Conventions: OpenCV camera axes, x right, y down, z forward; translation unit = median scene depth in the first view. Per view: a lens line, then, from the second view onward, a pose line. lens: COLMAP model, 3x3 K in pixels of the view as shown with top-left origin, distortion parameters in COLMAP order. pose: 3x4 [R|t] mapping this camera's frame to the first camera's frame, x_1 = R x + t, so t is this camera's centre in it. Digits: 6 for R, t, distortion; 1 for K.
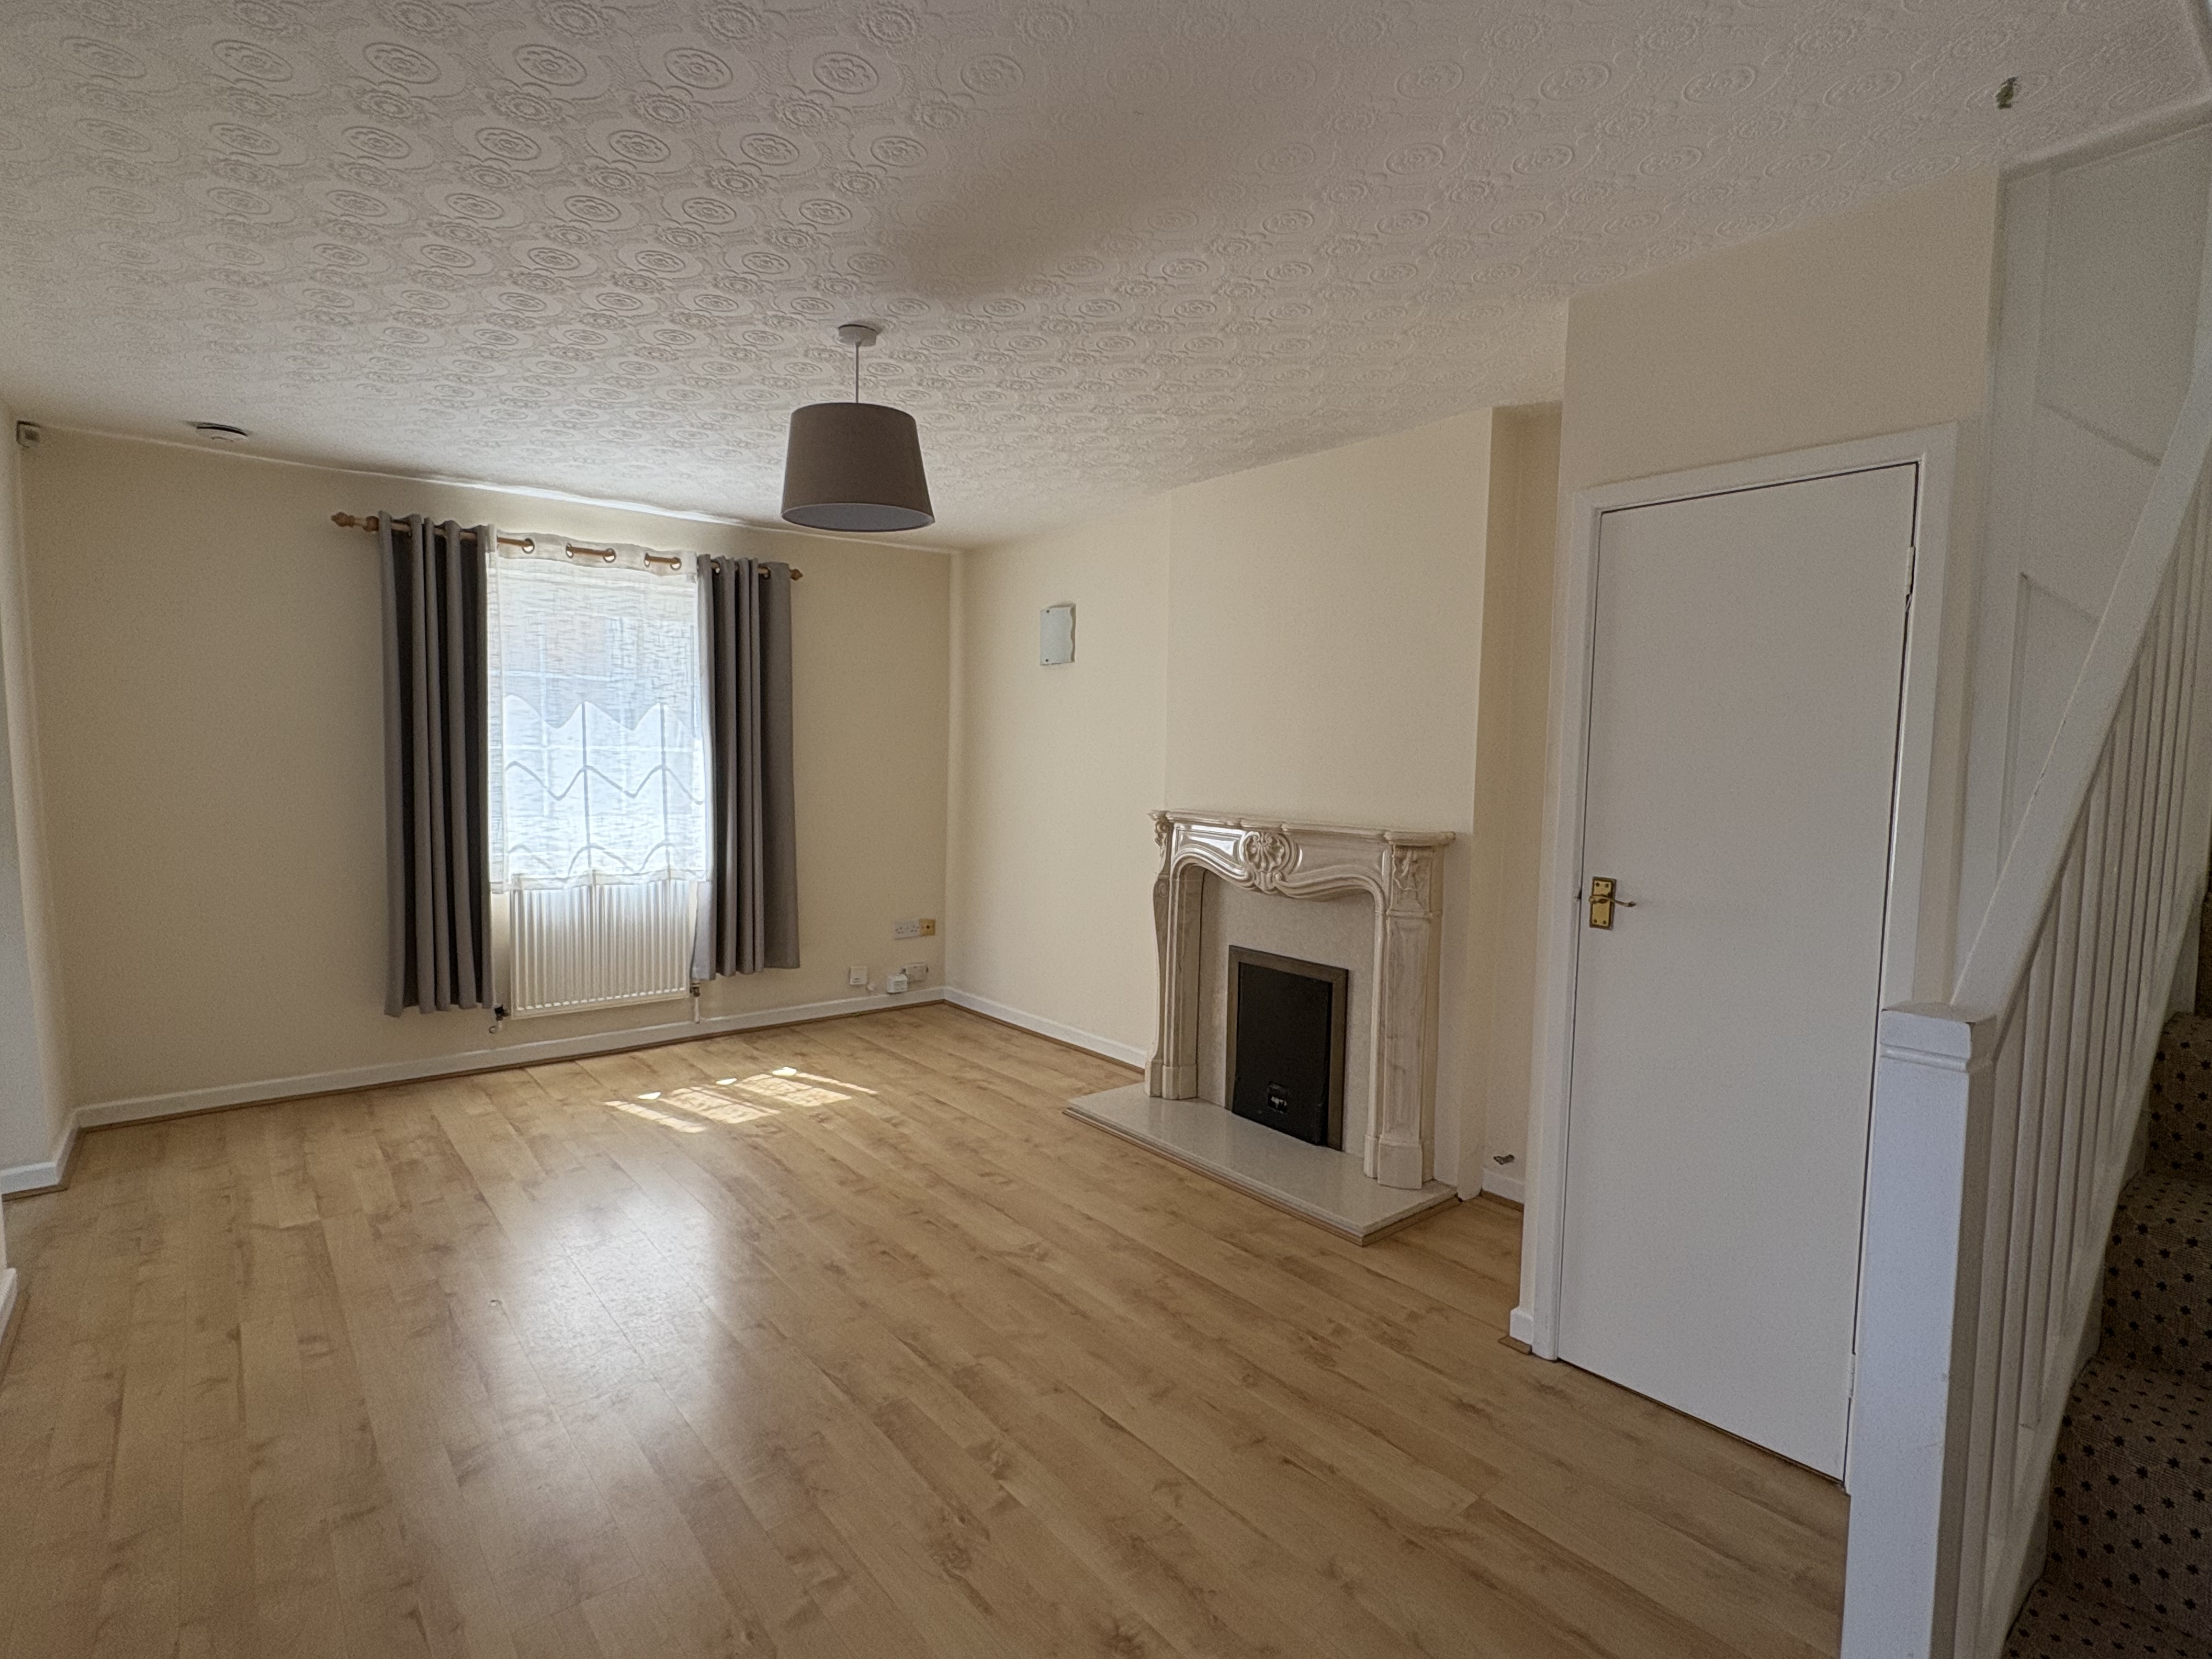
lens RADIAL K [[1083.8, 0, 1102.5], [0, 1083.8, 832.3], [0, 0, 1]] dist [-0.005338, 0.003037]
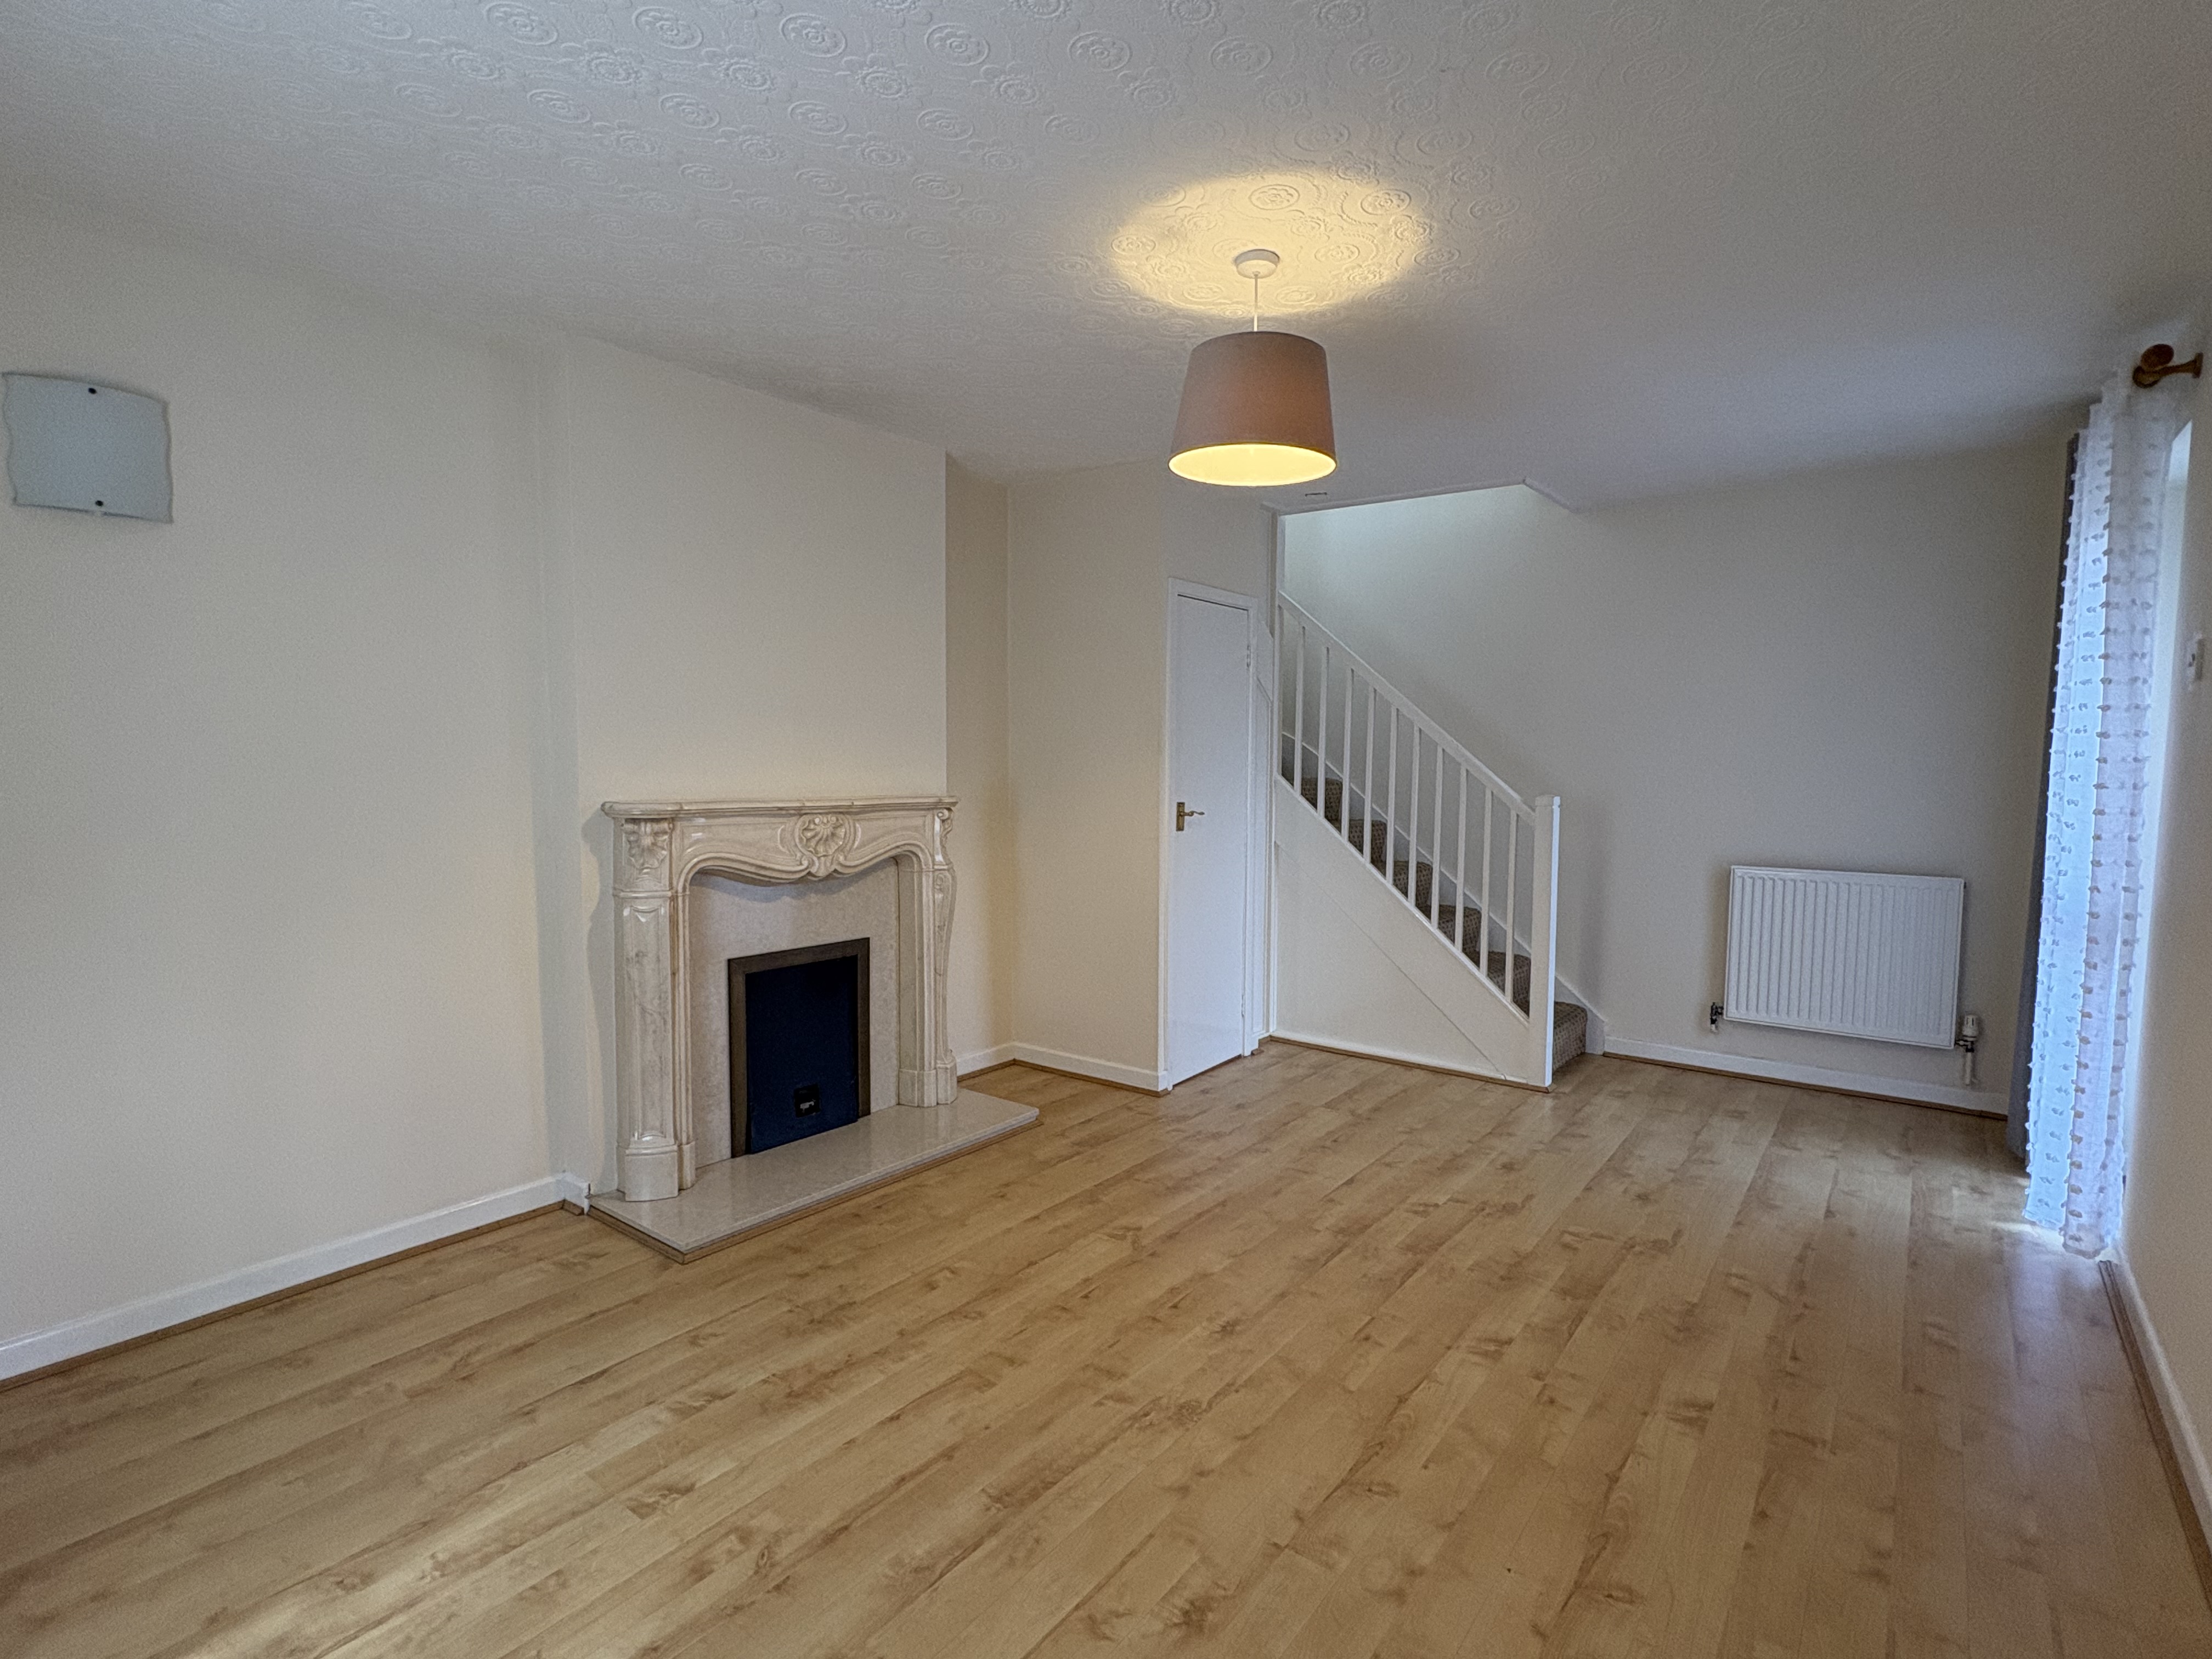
lens RADIAL K [[1083.8, 0, 1103.1], [0, 1083.8, 828.6], [0, 0, 1]] dist [-0.005338, 0.003037]
pose [[-0.220009, -0.083082, 0.971953, -0.818550], [0.061534, 0.993200, 0.098826, -0.064805], [-0.973555, 0.081551, -0.213400, 0.993890]]
